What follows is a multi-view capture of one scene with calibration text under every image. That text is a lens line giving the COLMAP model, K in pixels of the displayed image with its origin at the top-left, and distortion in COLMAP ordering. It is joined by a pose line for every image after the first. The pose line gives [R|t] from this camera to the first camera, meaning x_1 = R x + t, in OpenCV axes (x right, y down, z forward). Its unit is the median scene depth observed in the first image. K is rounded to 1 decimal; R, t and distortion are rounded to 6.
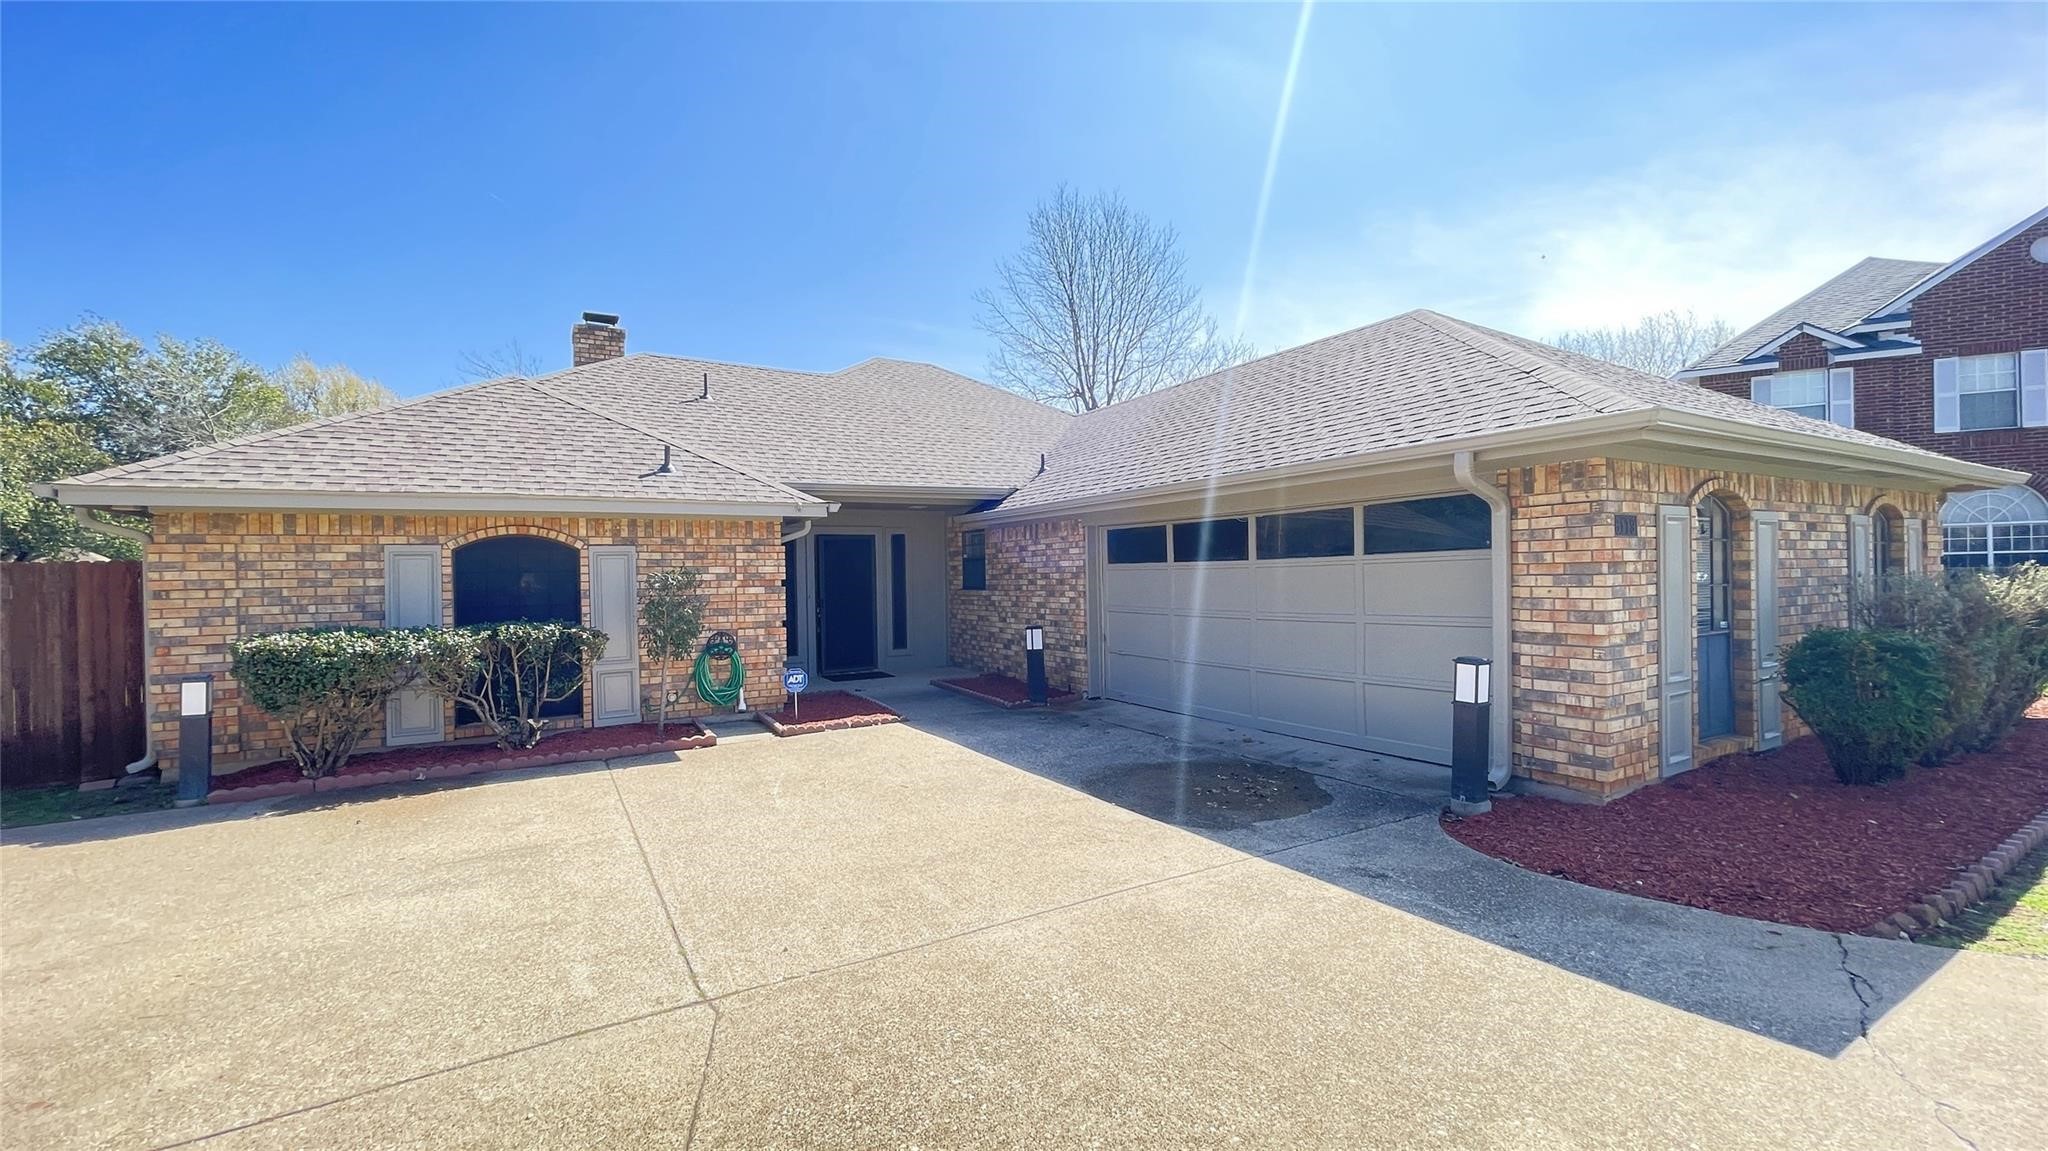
lens RADIAL K [[821.4, 0, 1012.0], [0, 821.4, 575.7], [0, 0, 1]] dist [-0.002253, -0.000530]
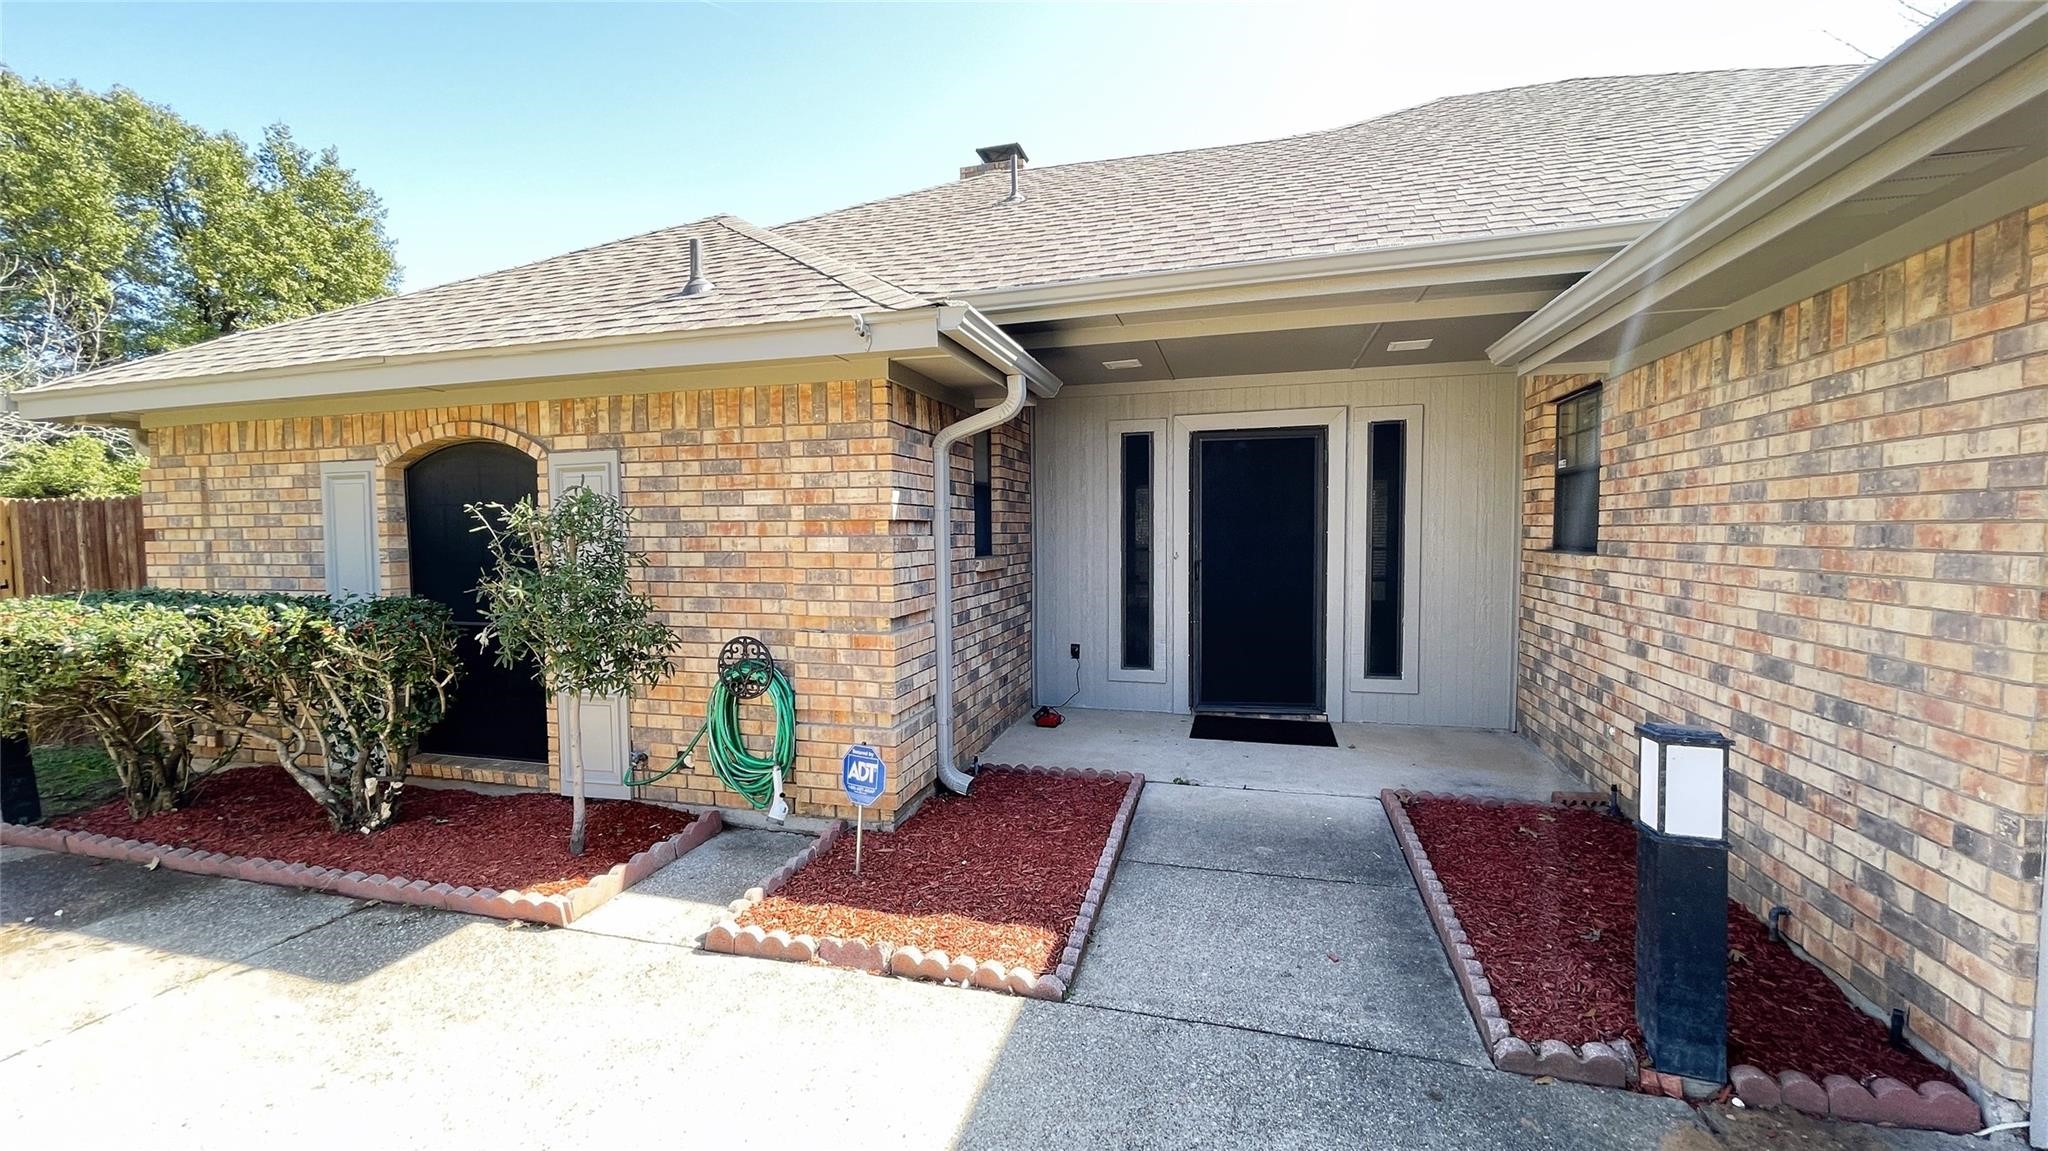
lens RADIAL K [[821.4, 0, 1012.0], [0, 821.4, 575.7], [0, 0, 1]] dist [-0.002253, -0.000530]
pose [[0.690286, 0.051973, -0.721667, 0.065700], [-0.003635, 0.997653, 0.068372, 0.004460], [0.723527, -0.044574, 0.688855, 0.779306]]
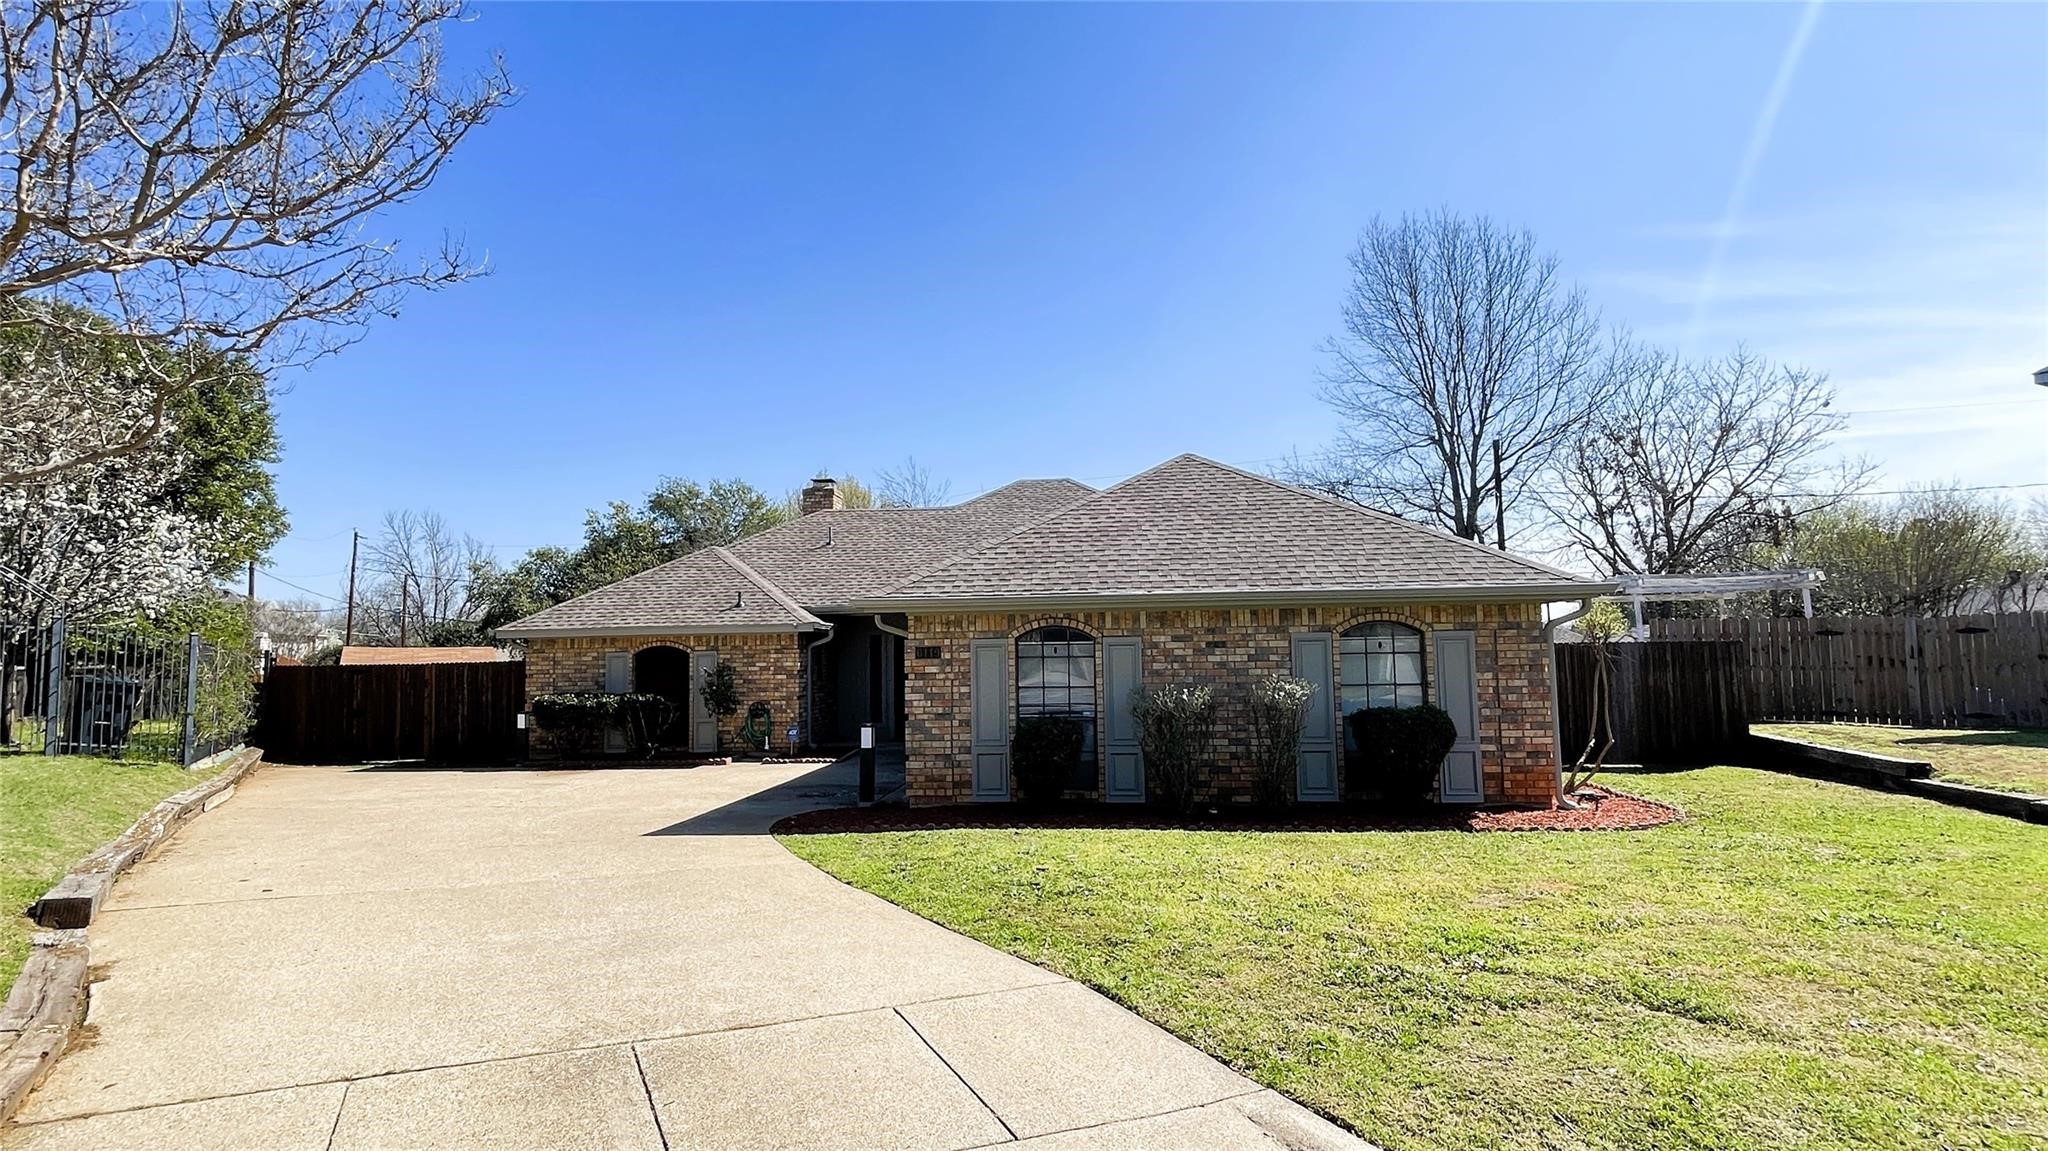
lens RADIAL K [[1030.8, 0, 1024.0], [0, 1030.8, 575.5], [0, 0, 1]] dist [-0.000329, -0.000073]
pose [[0.819304, -0.041791, -0.571835, 1.282697], [0.000723, 0.997415, -0.071858, -0.036217], [0.573359, 0.058461, 0.817216, -0.419734]]
